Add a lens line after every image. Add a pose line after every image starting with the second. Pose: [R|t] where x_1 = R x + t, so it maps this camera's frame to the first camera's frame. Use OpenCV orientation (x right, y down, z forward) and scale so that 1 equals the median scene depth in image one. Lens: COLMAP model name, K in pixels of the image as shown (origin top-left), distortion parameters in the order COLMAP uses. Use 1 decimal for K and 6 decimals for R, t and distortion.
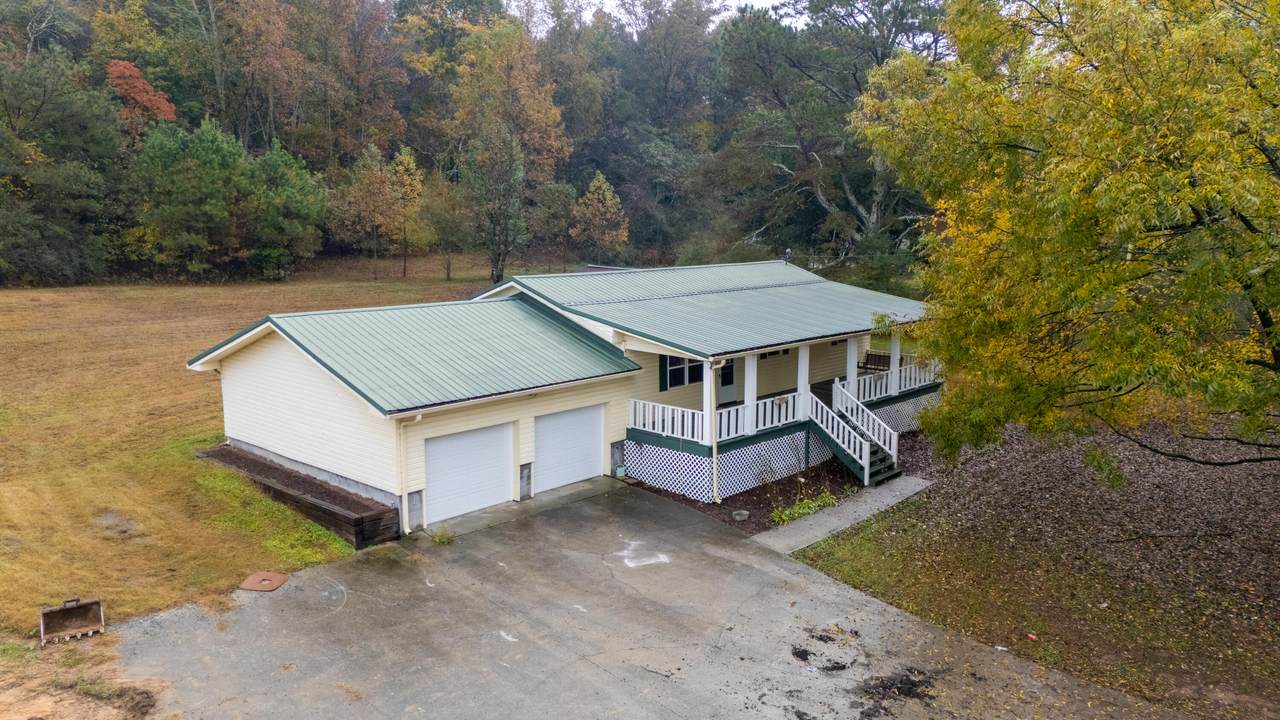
lens RADIAL K [[941.1, 0, 635.3], [0, 941.1, 364.1], [0, 0, 1]] dist [0.044500, -0.032392]
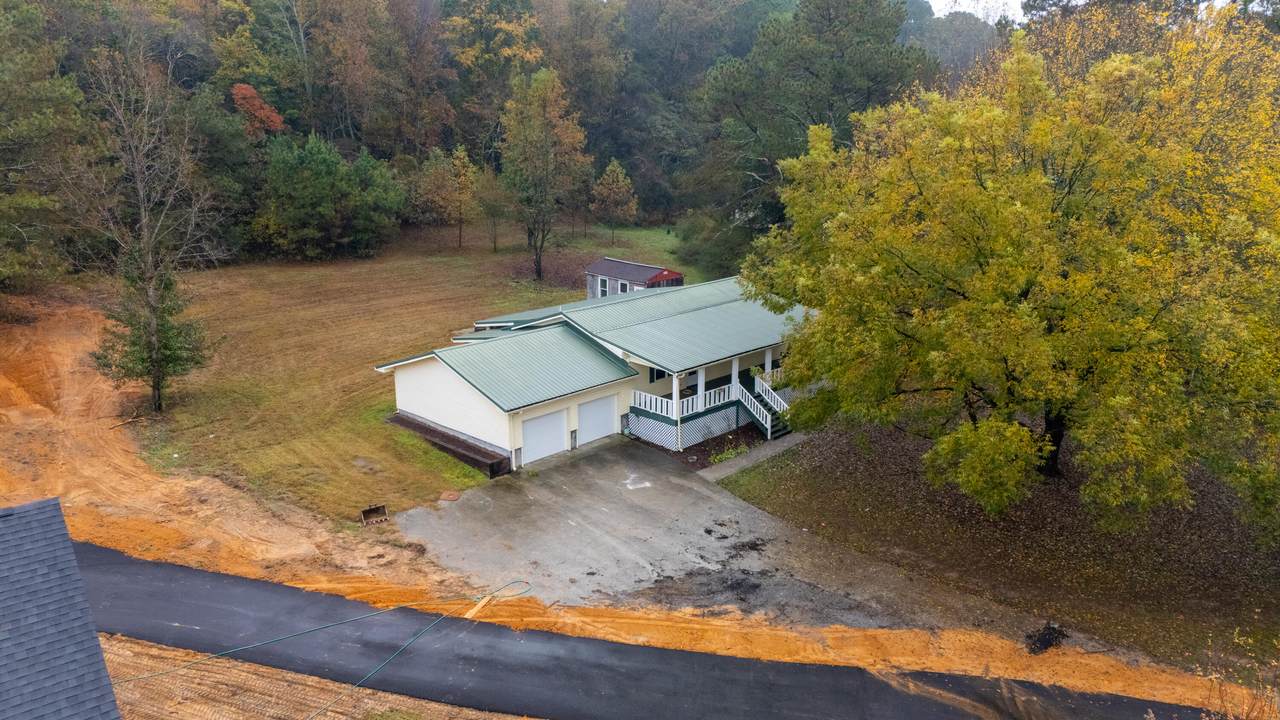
lens RADIAL K [[941.1, 0, 635.3], [0, 941.1, 364.1], [0, 0, 1]] dist [0.044500, -0.032392]
pose [[0.999890, 0.003734, -0.014356, 0.027270], [-0.002097, 0.993662, 0.112390, -0.223662], [0.014684, -0.112347, 0.993560, -0.779273]]
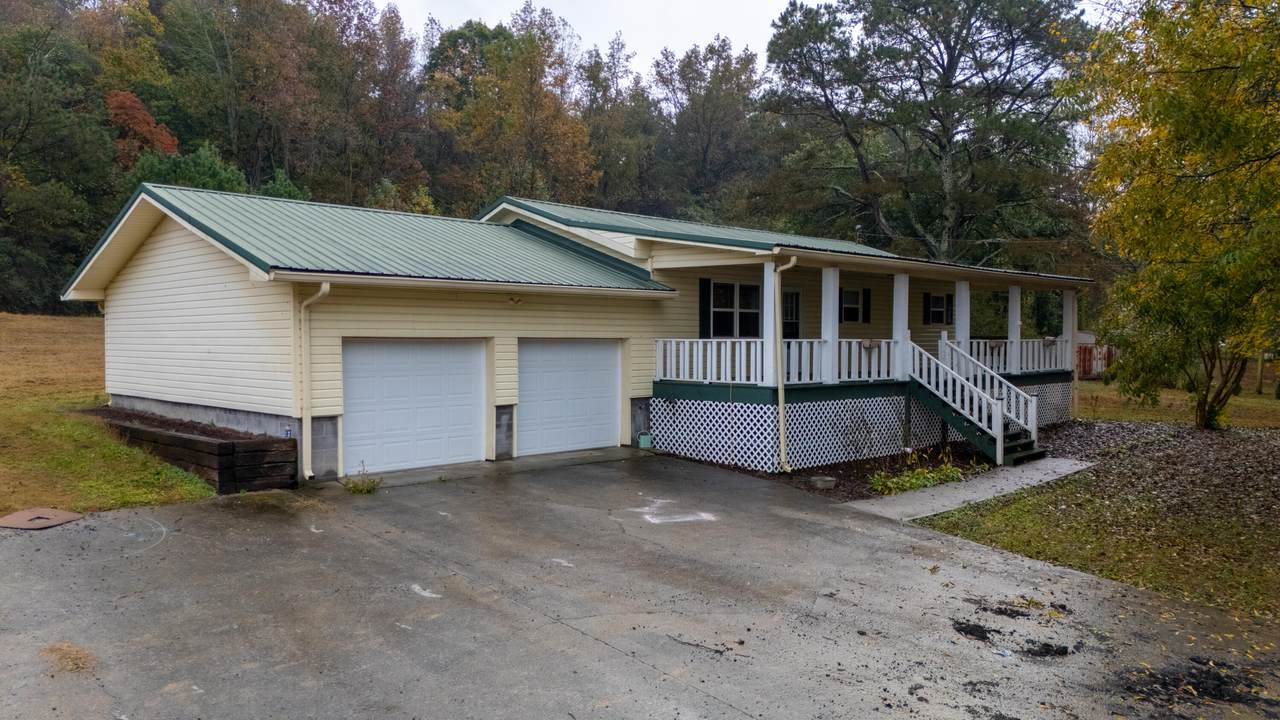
lens RADIAL K [[941.1, 0, 635.3], [0, 941.1, 364.1], [0, 0, 1]] dist [0.044500, -0.032392]
pose [[0.999151, 0.003289, -0.041061, 0.006569], [-0.008608, 0.991469, -0.130056, 0.164130], [0.040283, 0.130299, 0.990656, 0.322193]]
